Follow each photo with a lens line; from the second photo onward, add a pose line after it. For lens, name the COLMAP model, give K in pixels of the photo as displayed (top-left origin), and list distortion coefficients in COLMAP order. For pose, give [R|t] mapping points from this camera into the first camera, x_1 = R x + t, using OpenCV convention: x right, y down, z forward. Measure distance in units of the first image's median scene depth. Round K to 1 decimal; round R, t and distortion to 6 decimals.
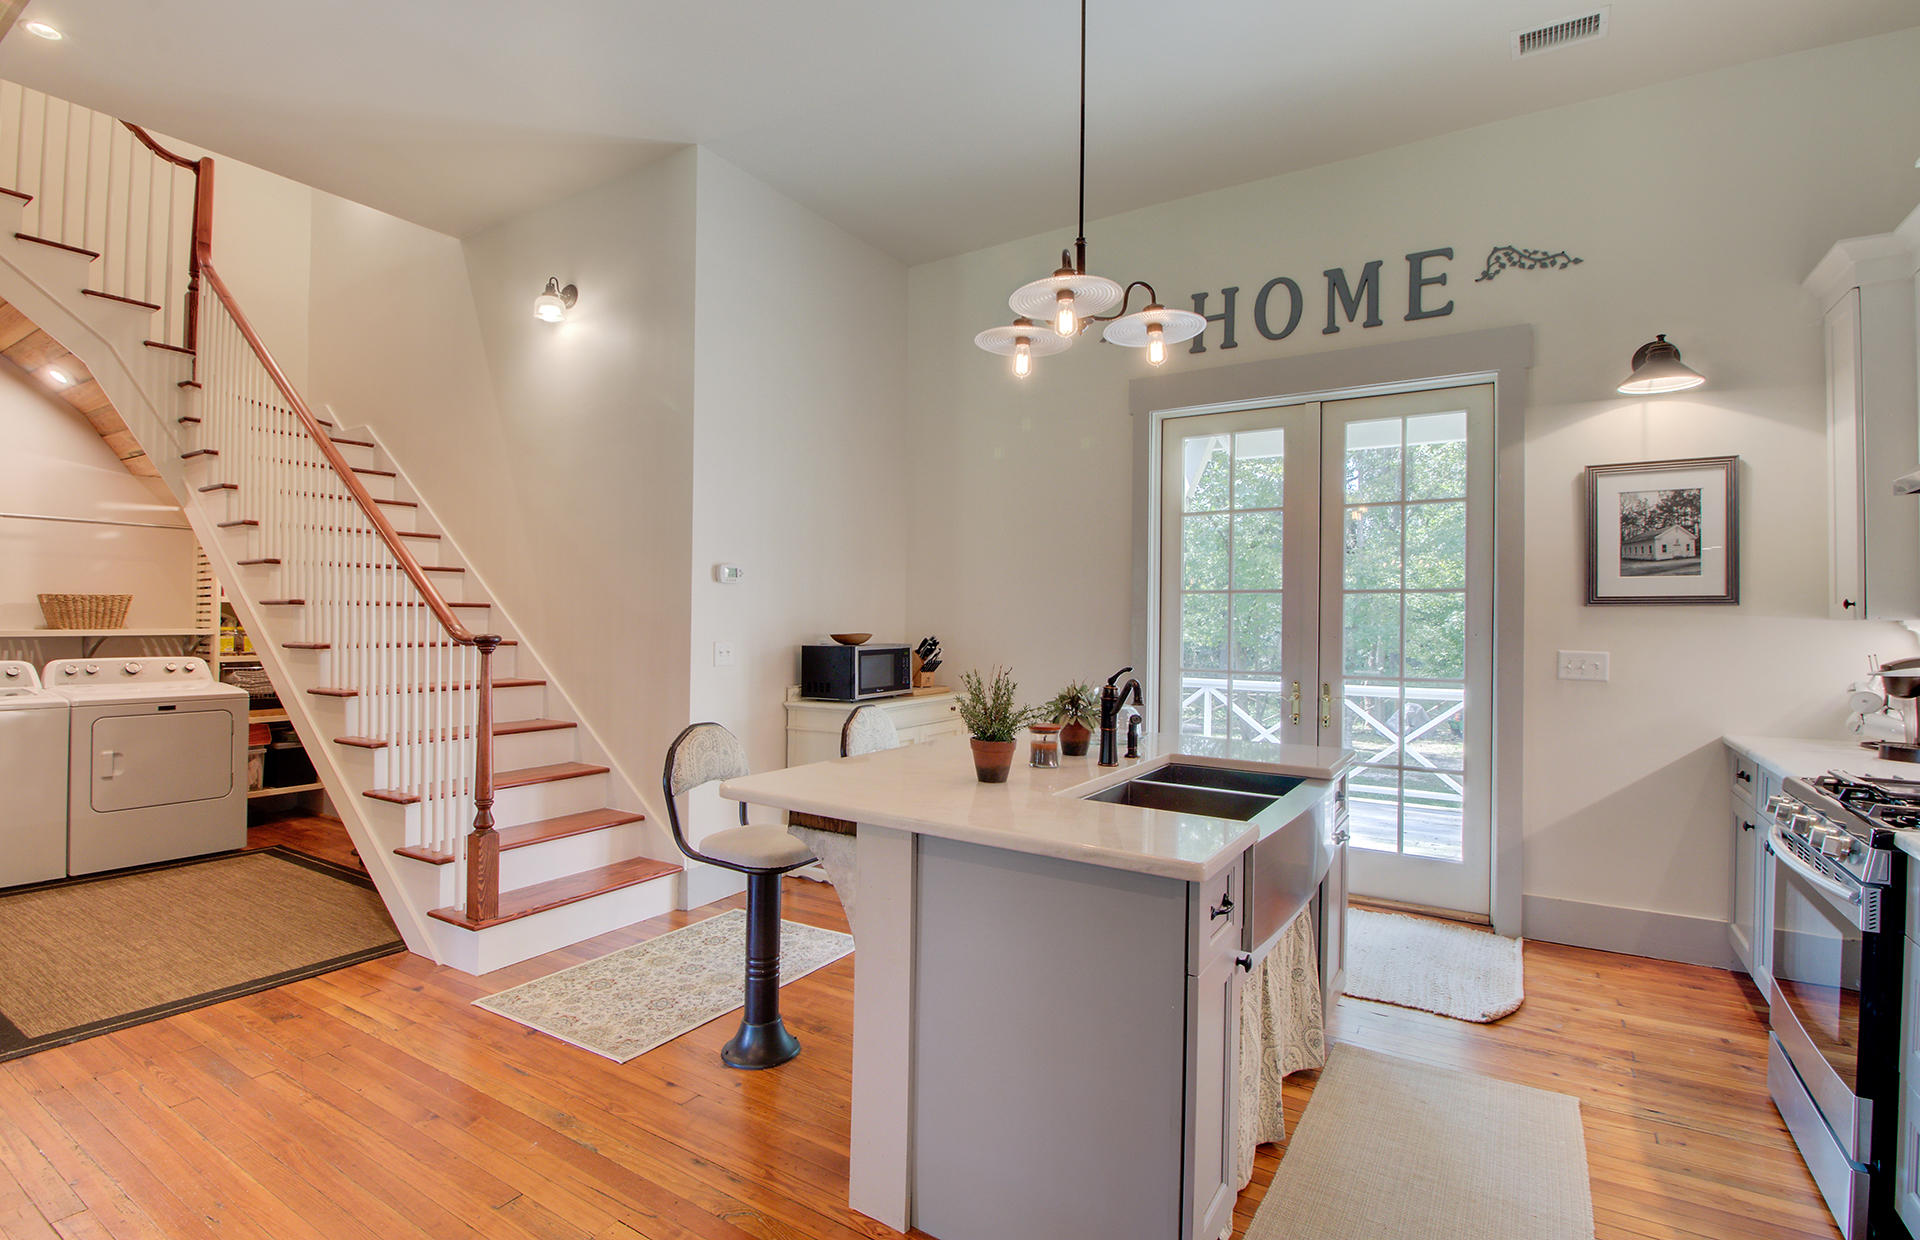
lens RADIAL K [[879.8, 0, 950.7], [0, 879.8, 619.8], [0, 0, 1]] dist [-0.000575, -0.009118]
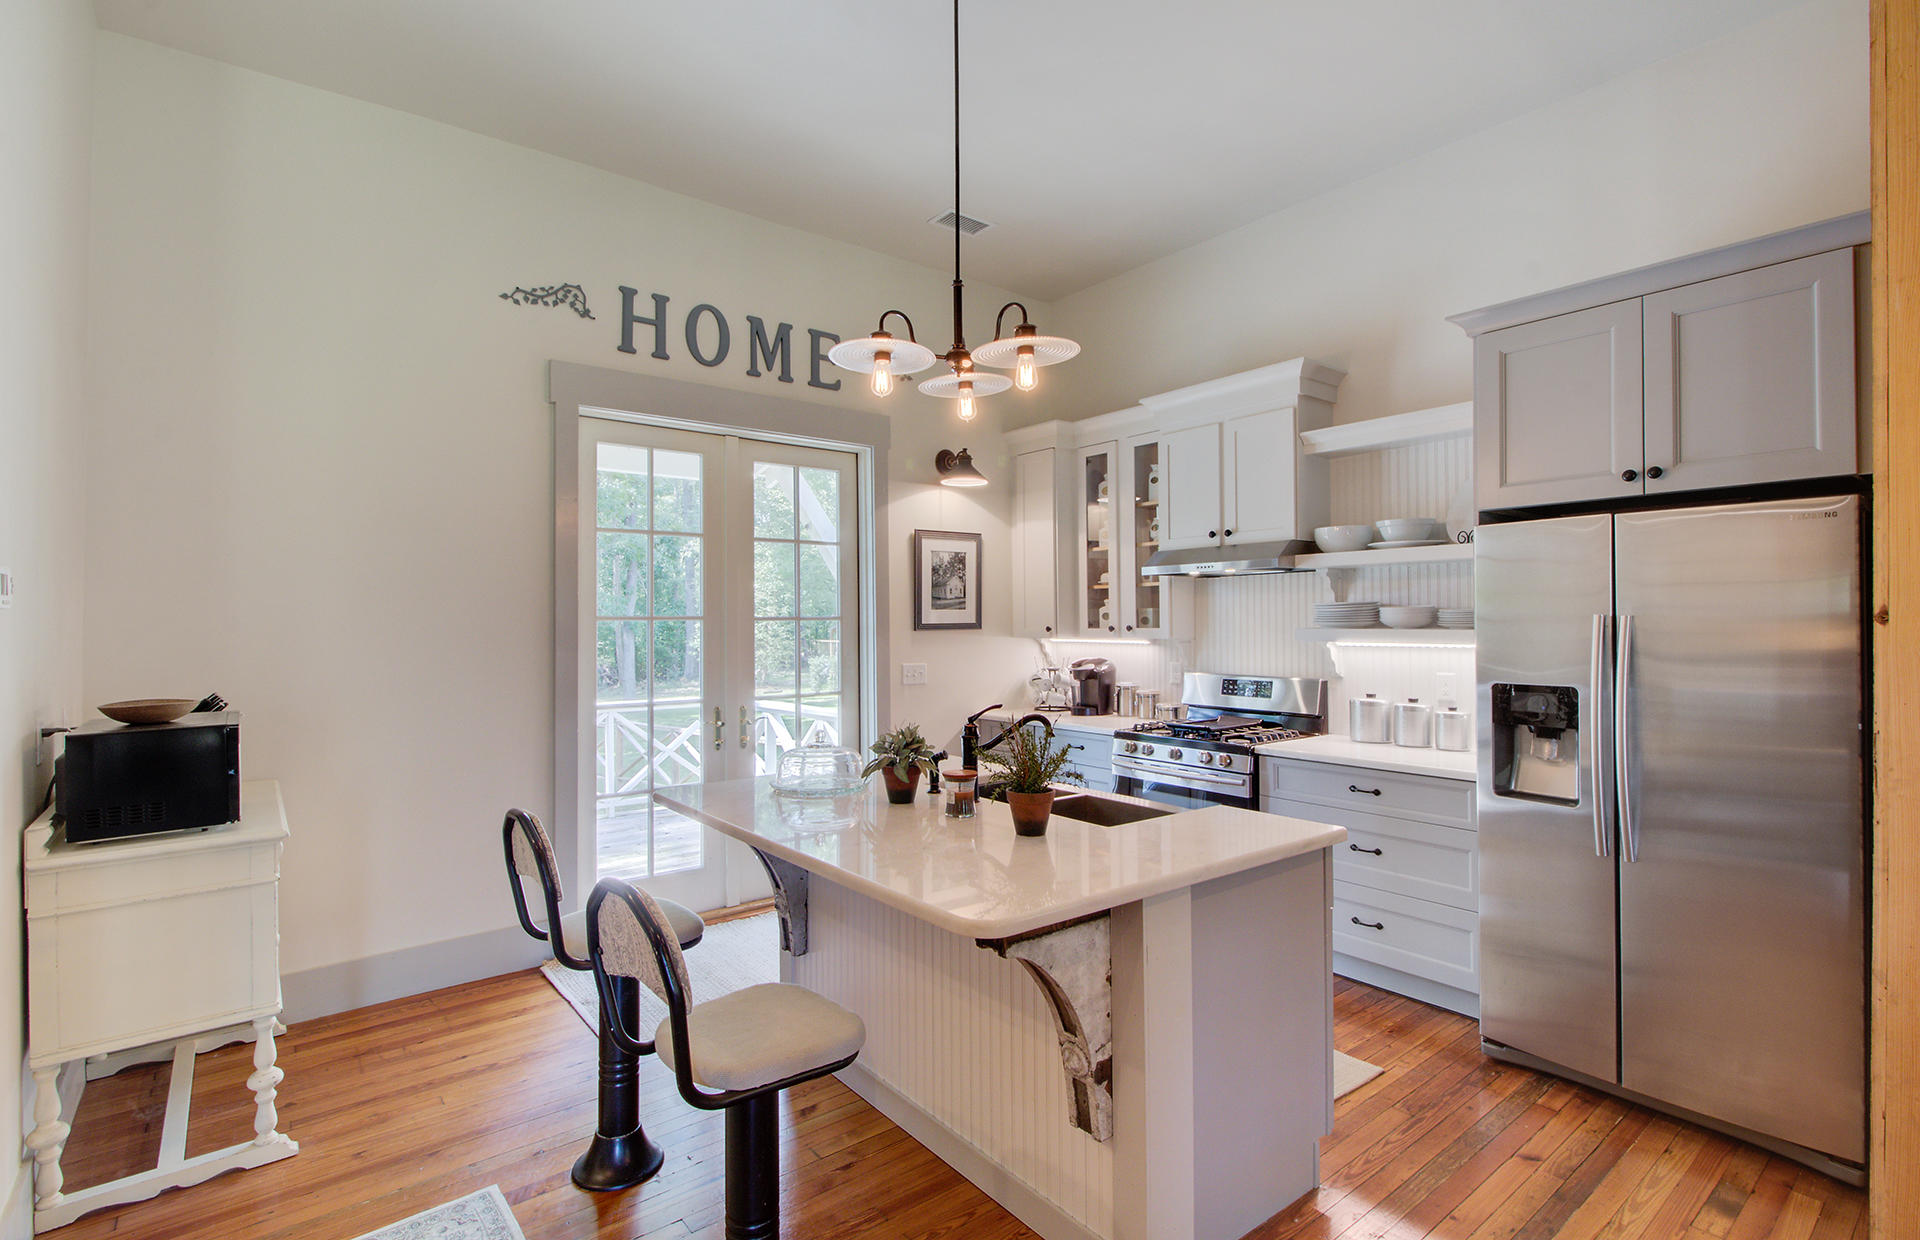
lens RADIAL K [[879.8, 0, 973.2], [0, 879.8, 616.7], [0, 0, 1]] dist [-0.000575, -0.009118]
pose [[0.324886, -0.002996, 0.945748, -0.548162], [0.014511, 0.999893, -0.001817, -0.033305], [-0.945642, 0.014315, 0.324895, 0.458480]]
